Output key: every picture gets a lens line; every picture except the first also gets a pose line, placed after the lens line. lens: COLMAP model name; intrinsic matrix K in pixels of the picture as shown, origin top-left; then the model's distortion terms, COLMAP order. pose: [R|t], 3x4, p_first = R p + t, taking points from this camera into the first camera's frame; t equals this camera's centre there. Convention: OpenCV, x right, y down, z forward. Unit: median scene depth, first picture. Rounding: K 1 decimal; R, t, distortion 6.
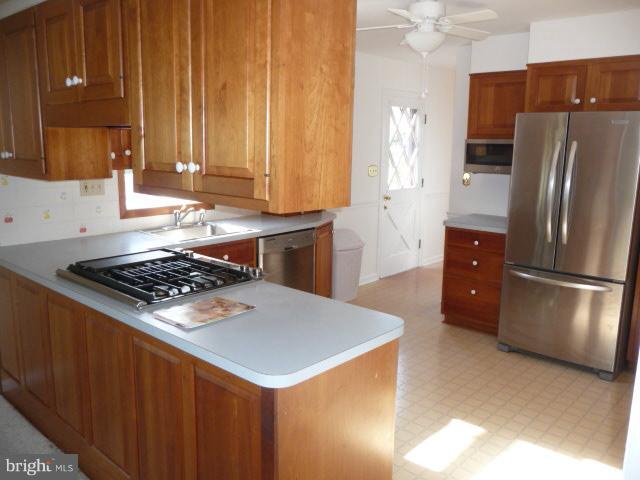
lens RADIAL K [[534.4, 0, 321.1], [0, 534.4, 238.0], [0, 0, 1]] dist [-0.027814, 0.015445]
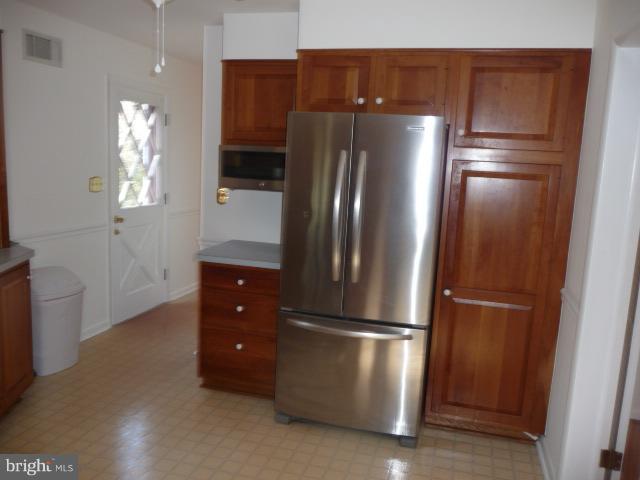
lens RADIAL K [[534.4, 0, 321.1], [0, 534.4, 238.0], [0, 0, 1]] dist [-0.027814, 0.015445]
pose [[0.893165, -0.035186, 0.448351, 0.058479], [0.043038, 0.999047, -0.007333, -0.044855], [-0.447666, 0.025846, 0.893827, 0.285562]]
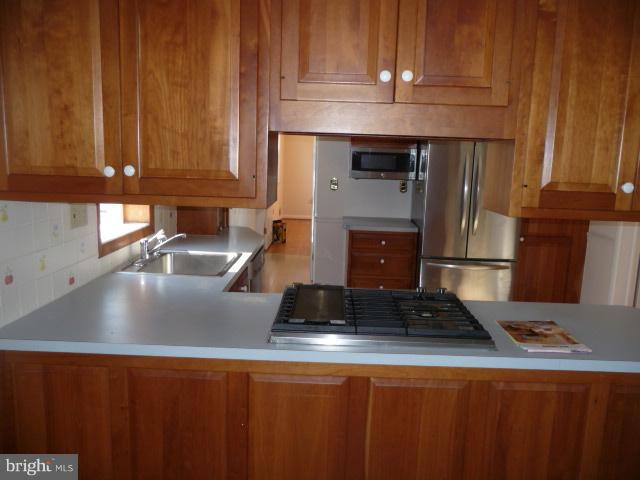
lens RADIAL K [[534.4, 0, 321.1], [0, 534.4, 238.0], [0, 0, 1]] dist [-0.027814, 0.015445]
pose [[0.751562, -0.094577, 0.652847, -0.542162], [0.099586, 0.994593, 0.029441, -0.047573], [-0.652102, 0.042887, 0.756917, 0.265655]]
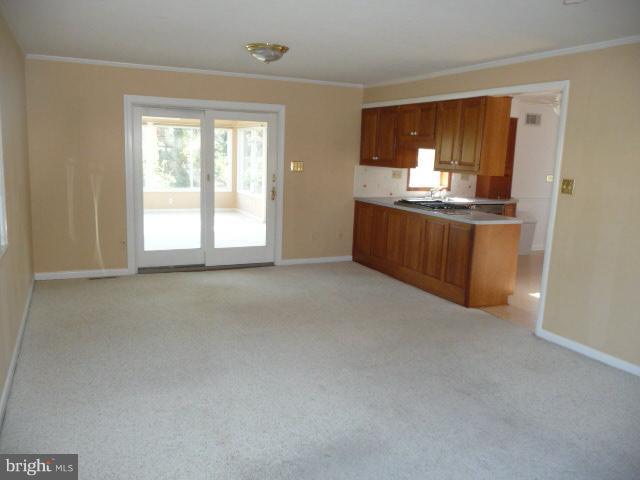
lens RADIAL K [[534.4, 0, 321.1], [0, 534.4, 238.0], [0, 0, 1]] dist [-0.027814, 0.015445]
pose [[0.922056, 0.084303, -0.377764, 0.114196], [-0.096688, 0.995218, -0.013903, 0.190666], [0.374786, 0.049345, 0.925797, -0.970455]]
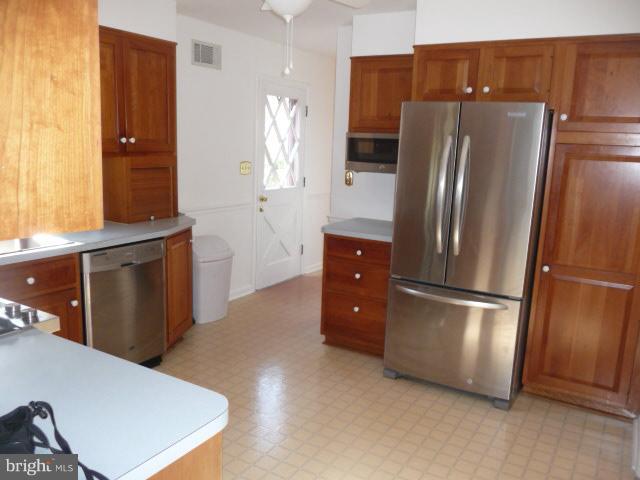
lens RADIAL K [[534.4, 0, 321.1], [0, 534.4, 238.0], [0, 0, 1]] dist [-0.027814, 0.015445]
pose [[0.981092, -0.009643, 0.193304, 0.067568], [0.008825, 0.999948, 0.005095, -0.020628], [-0.193343, -0.003293, 0.981126, 0.172249]]
